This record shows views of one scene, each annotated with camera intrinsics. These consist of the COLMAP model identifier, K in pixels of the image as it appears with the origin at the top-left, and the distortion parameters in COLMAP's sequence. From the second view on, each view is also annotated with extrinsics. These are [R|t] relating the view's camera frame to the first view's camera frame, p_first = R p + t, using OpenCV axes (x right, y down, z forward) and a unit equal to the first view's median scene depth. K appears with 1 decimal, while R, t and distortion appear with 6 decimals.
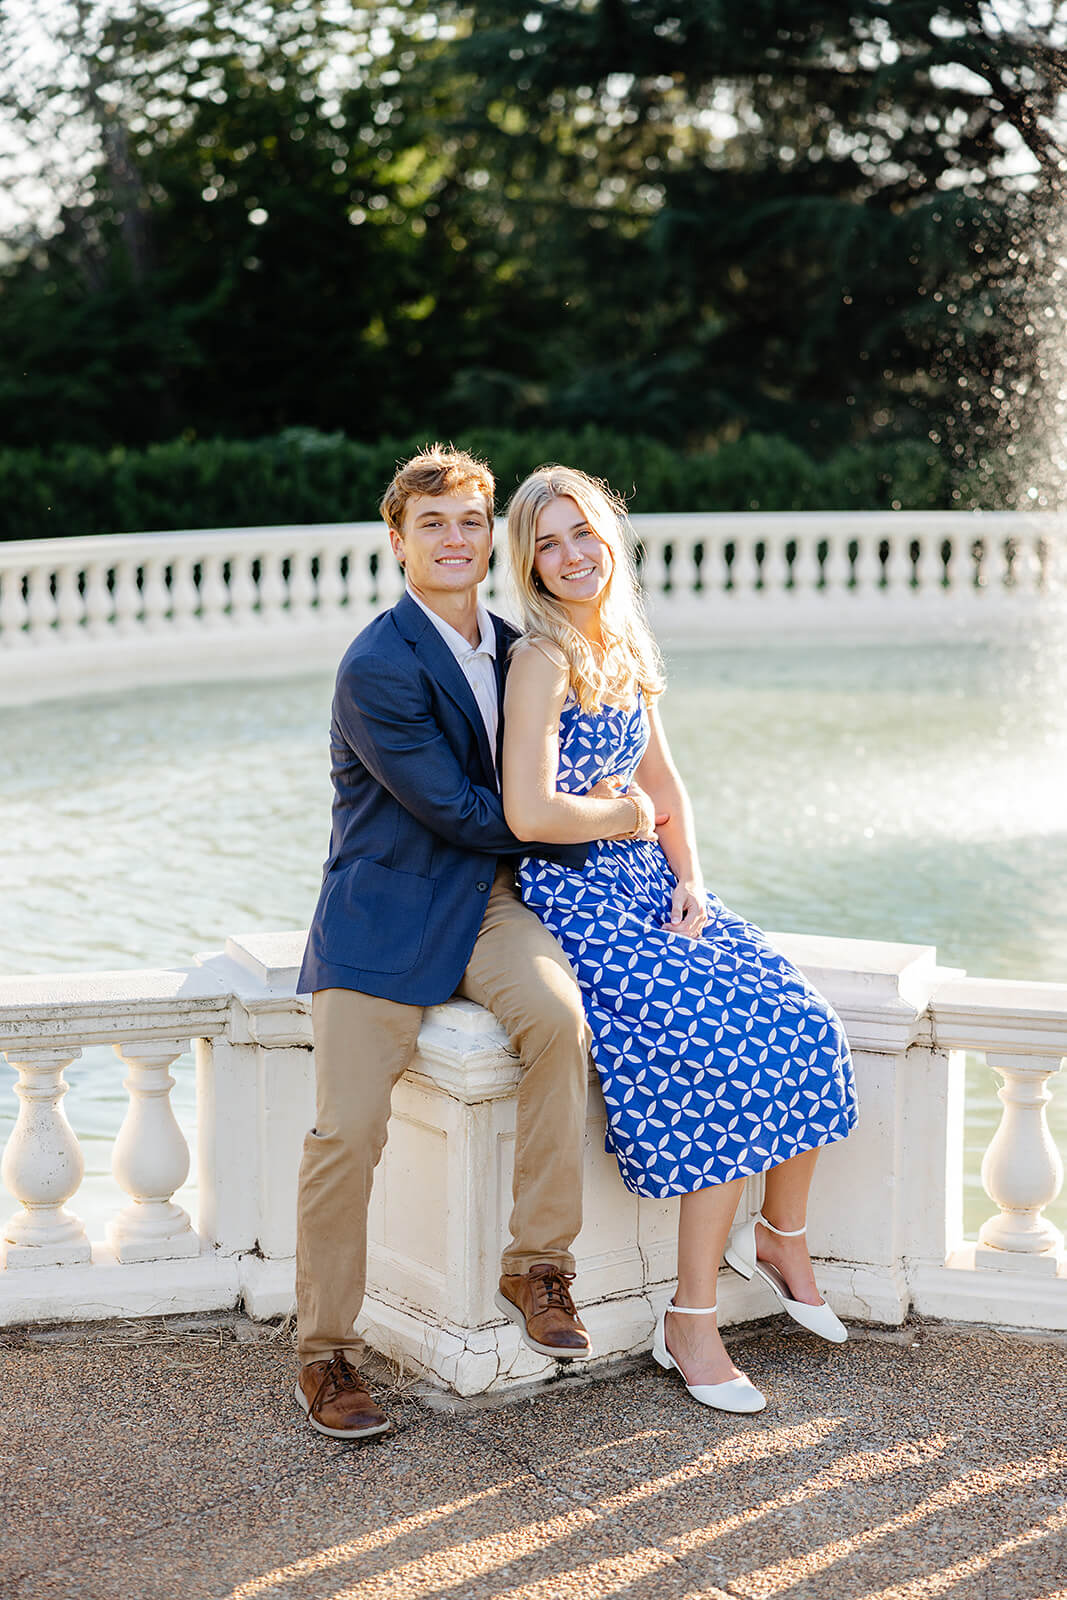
lens RADIAL K [[2825.6, 0, 533.3], [0, 2825.6, 880.5], [0, 0, 1]] dist [0.026381, -0.165886]
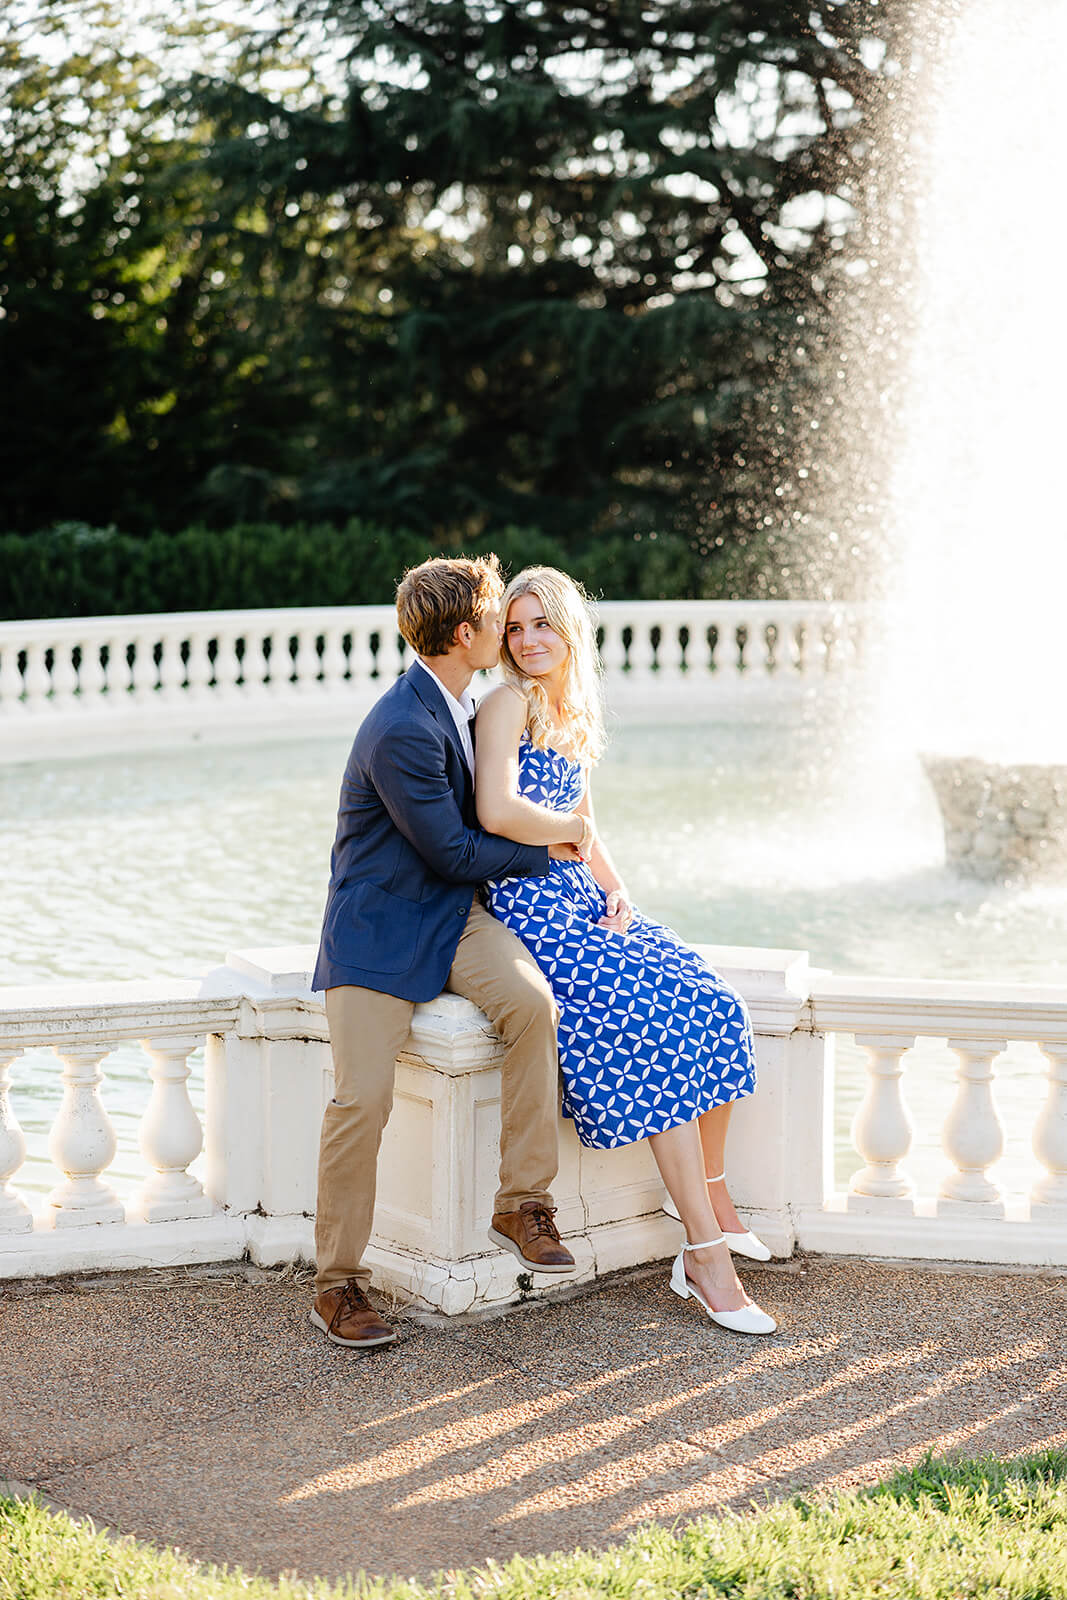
lens RADIAL K [[2806.7, 0, 526.4], [0, 2806.7, 828.8], [0, 0, 1]] dist [0.019399, -0.006591]
pose [[0.995756, -0.009983, 0.091493, -0.094439], [0.014458, 0.998725, -0.048377, 0.028471], [-0.090894, 0.049494, 0.994630, -0.214655]]
